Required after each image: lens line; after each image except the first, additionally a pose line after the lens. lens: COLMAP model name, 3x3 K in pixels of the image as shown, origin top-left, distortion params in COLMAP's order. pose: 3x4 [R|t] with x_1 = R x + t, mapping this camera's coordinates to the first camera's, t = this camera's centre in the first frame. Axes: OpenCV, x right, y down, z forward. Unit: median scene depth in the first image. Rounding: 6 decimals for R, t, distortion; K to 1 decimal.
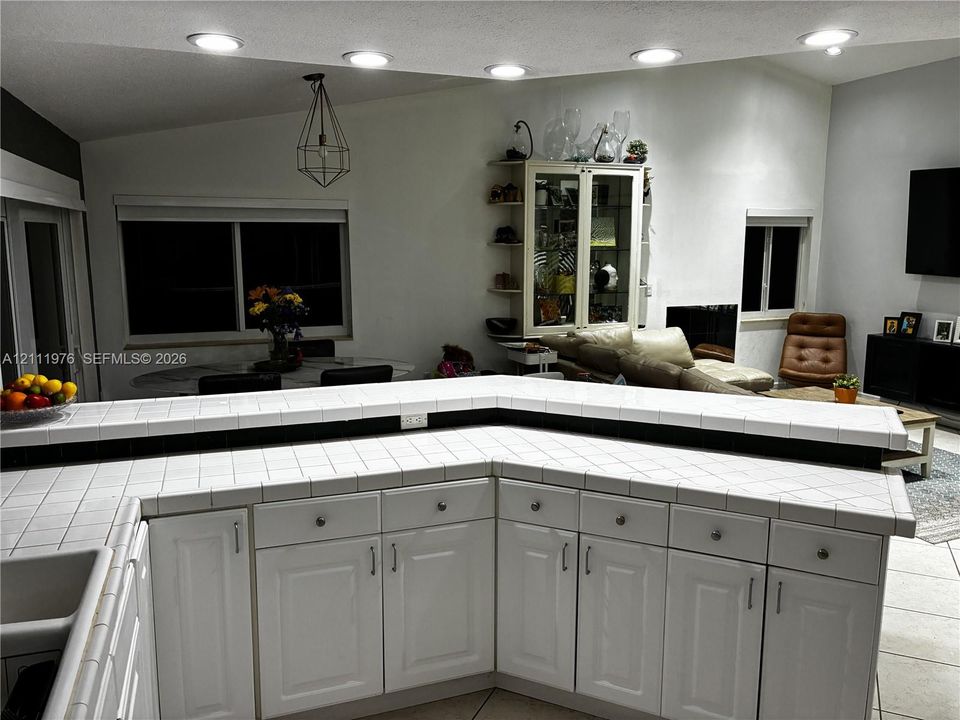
lens RADIAL K [[731.2, 0, 480.8], [0, 731.2, 357.7], [0, 0, 1]] dist [0.039040, -0.030074]
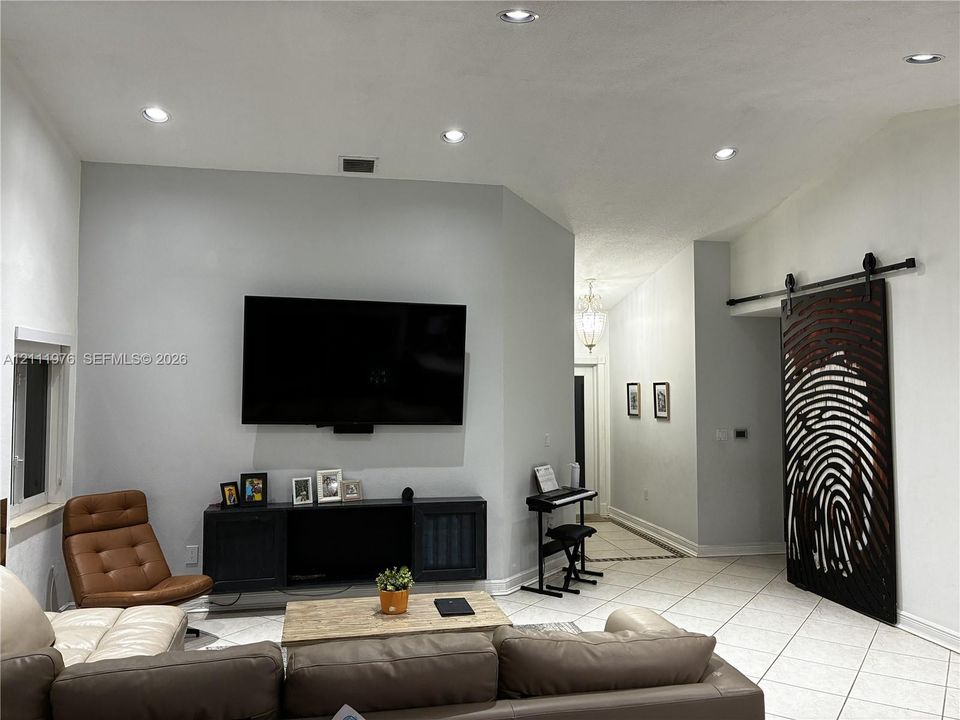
lens RADIAL K [[731.2, 0, 480.2], [0, 731.2, 358.8], [0, 0, 1]] dist [0.039040, -0.030074]
pose [[0.160070, 0.030572, 0.986632, -0.146776], [0.158027, 0.985835, -0.056186, -0.098194], [-0.974374, 0.164908, 0.152972, 0.622641]]
